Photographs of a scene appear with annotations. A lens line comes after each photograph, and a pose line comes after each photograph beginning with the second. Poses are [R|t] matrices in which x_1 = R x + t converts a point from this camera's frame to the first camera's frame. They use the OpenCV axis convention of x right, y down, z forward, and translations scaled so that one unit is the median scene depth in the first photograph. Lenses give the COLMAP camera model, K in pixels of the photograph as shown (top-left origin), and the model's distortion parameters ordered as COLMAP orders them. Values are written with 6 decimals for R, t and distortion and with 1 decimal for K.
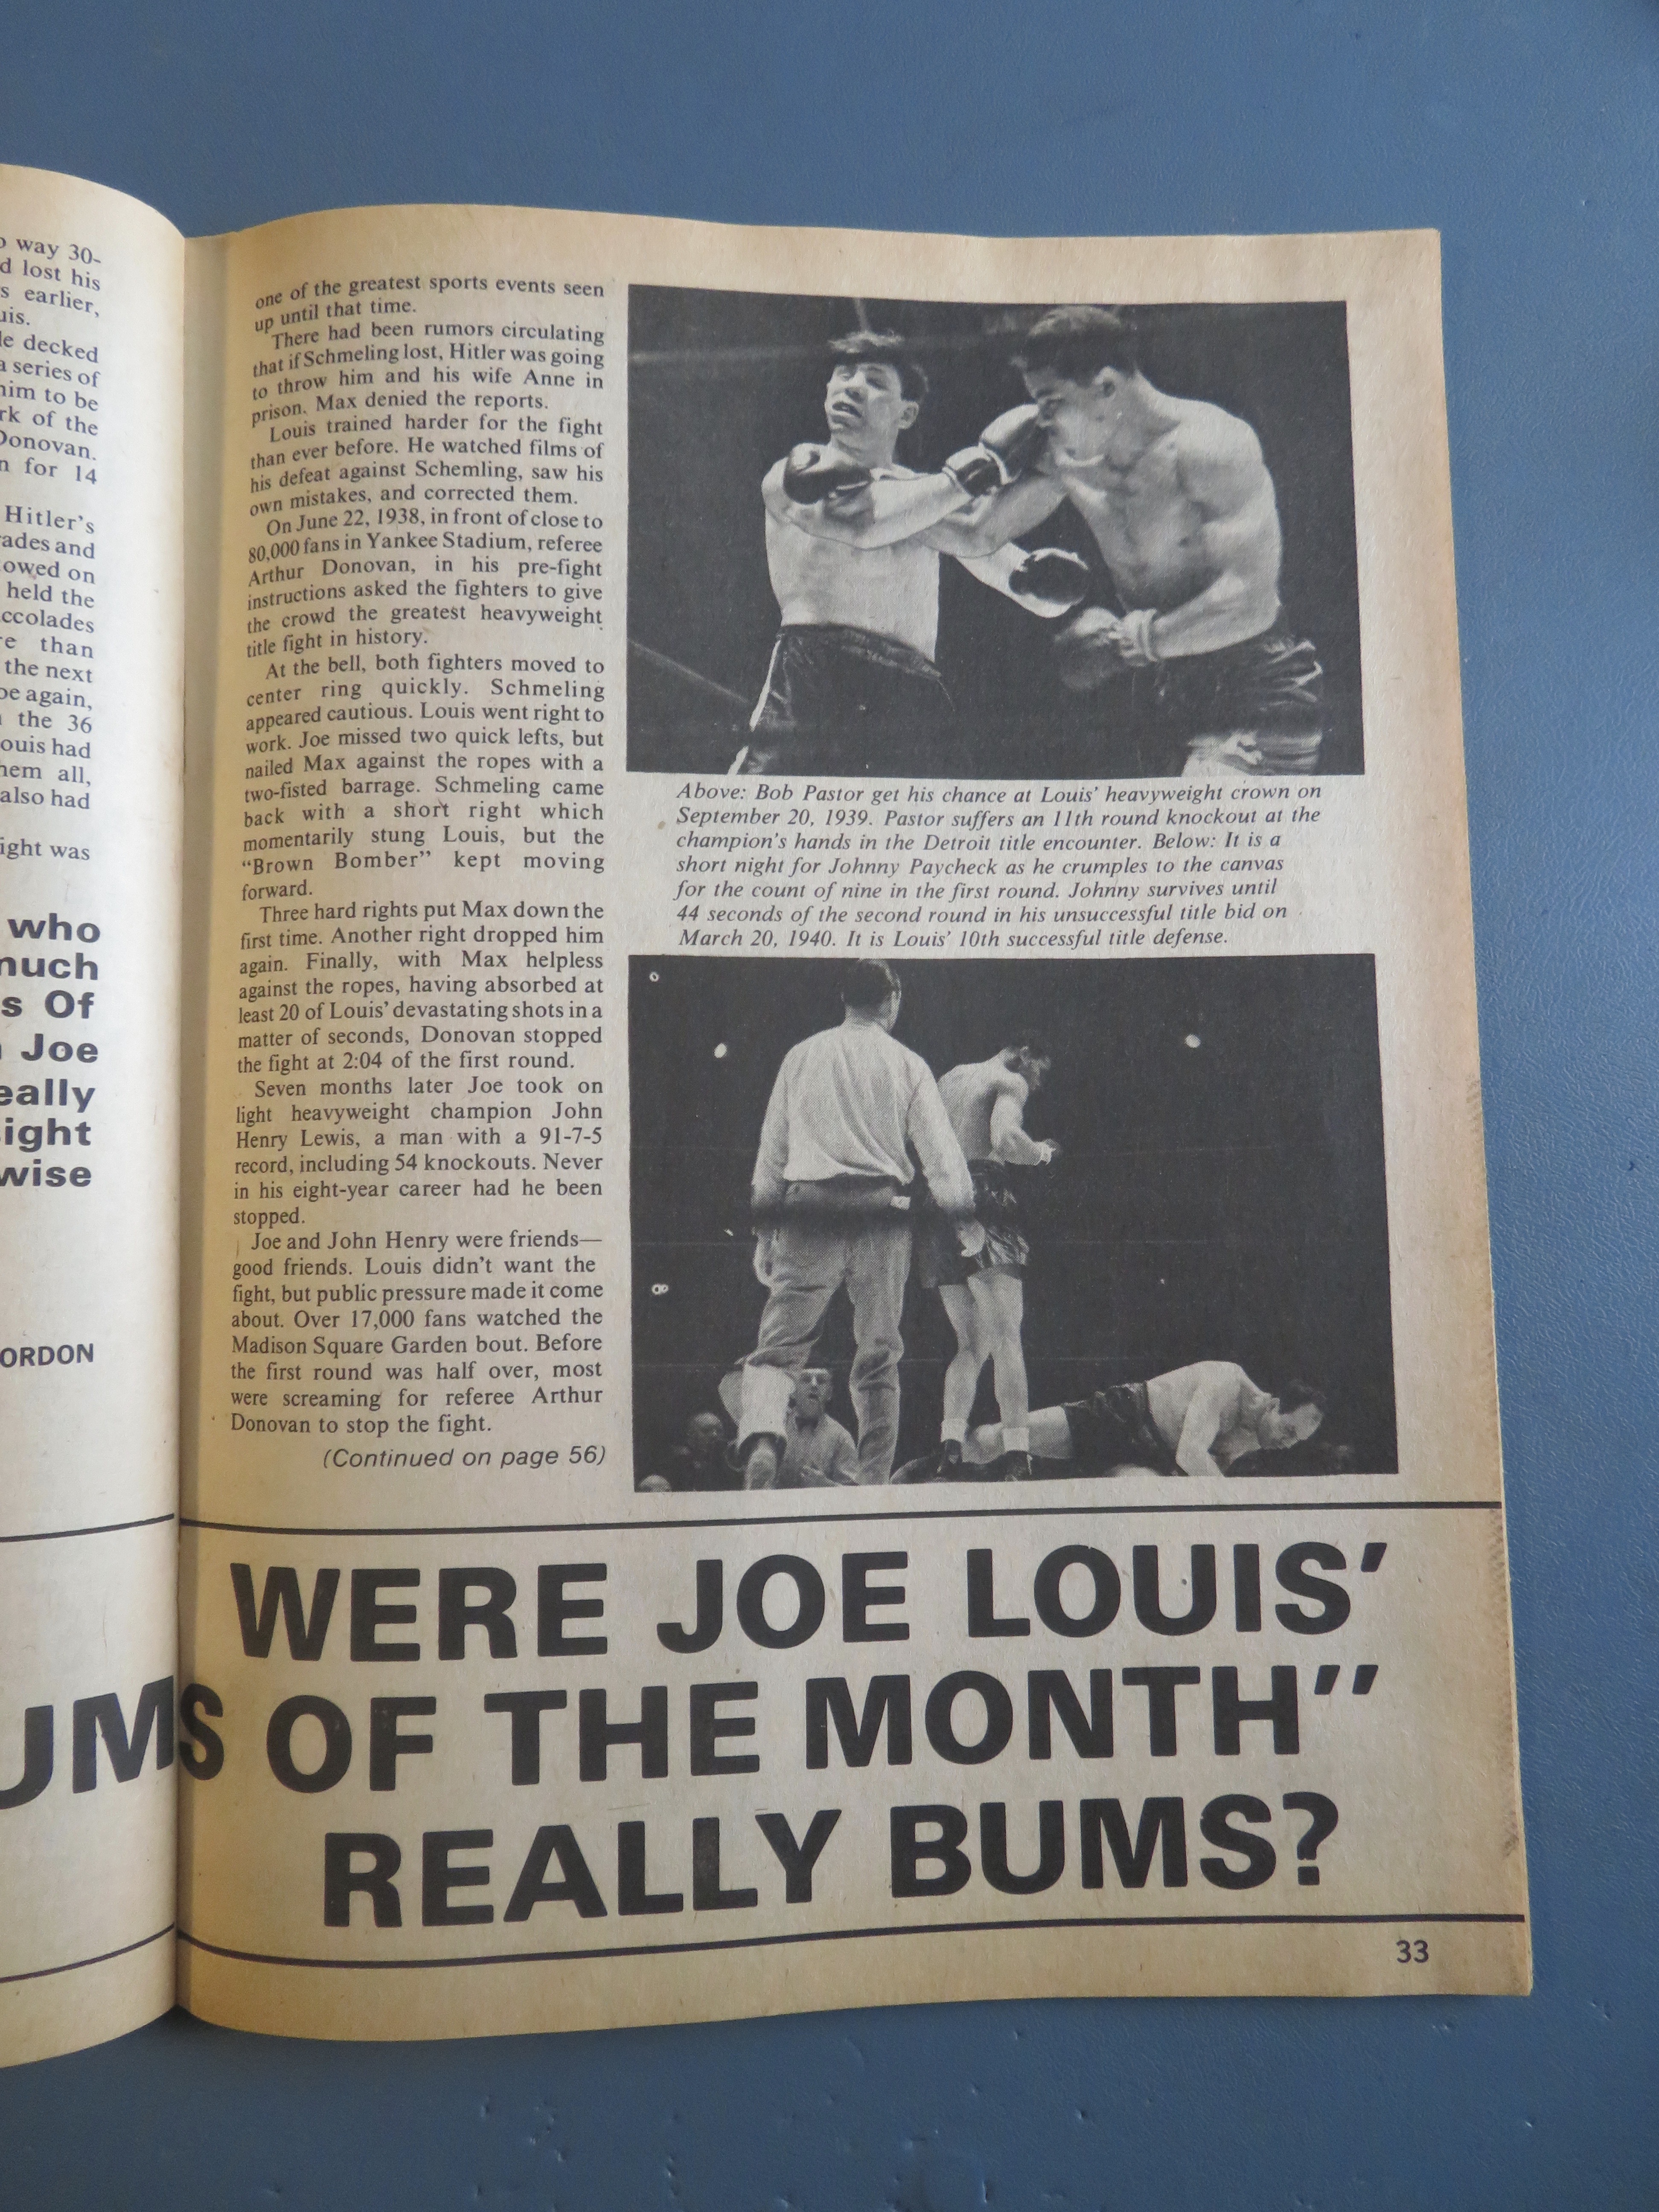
lens RADIAL K [[1787.5, 0, 829.2], [0, 1787.5, 1106.4], [0, 0, 1]] dist [-0.004300, -0.002830]
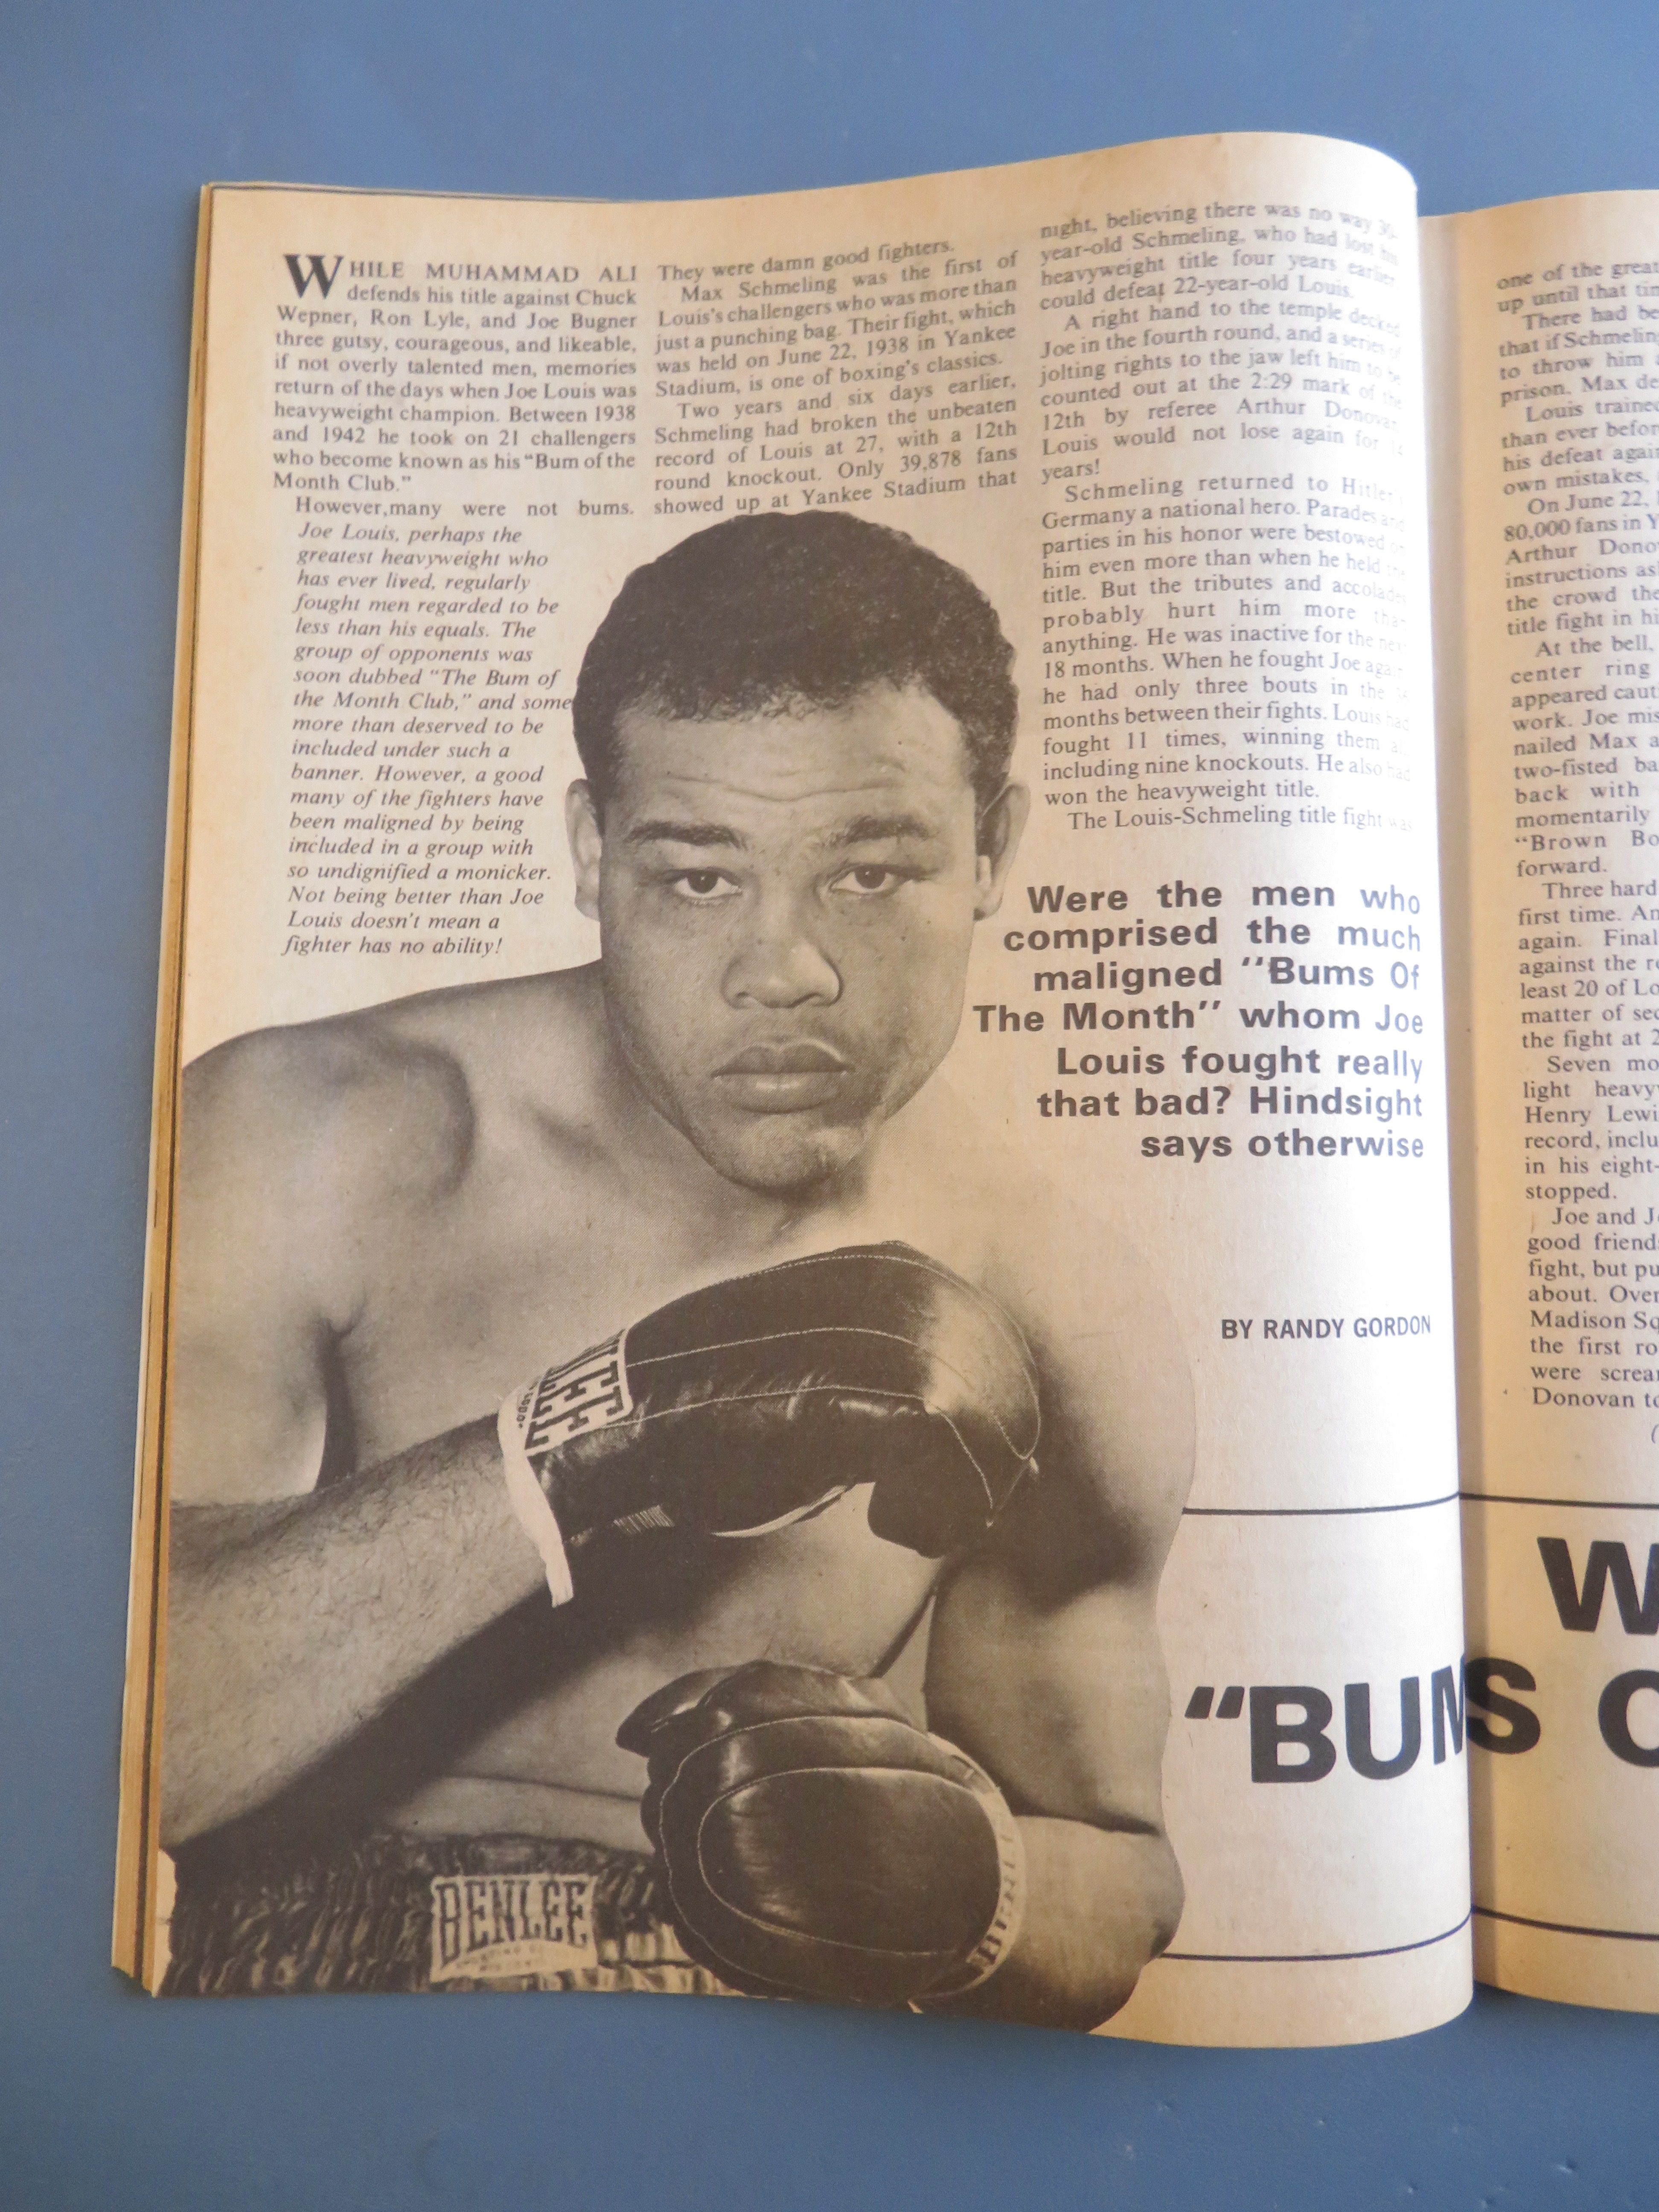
lens RADIAL K [[1787.5, 0, 829.2], [0, 1787.5, 1105.5], [0, 0, 1]] dist [-0.004300, -0.002830]
pose [[0.999791, 0.015693, 0.013084, -0.731383], [-0.015615, 0.999860, -0.006034, 0.025587], [-0.013177, 0.005828, 0.999896, 0.003499]]
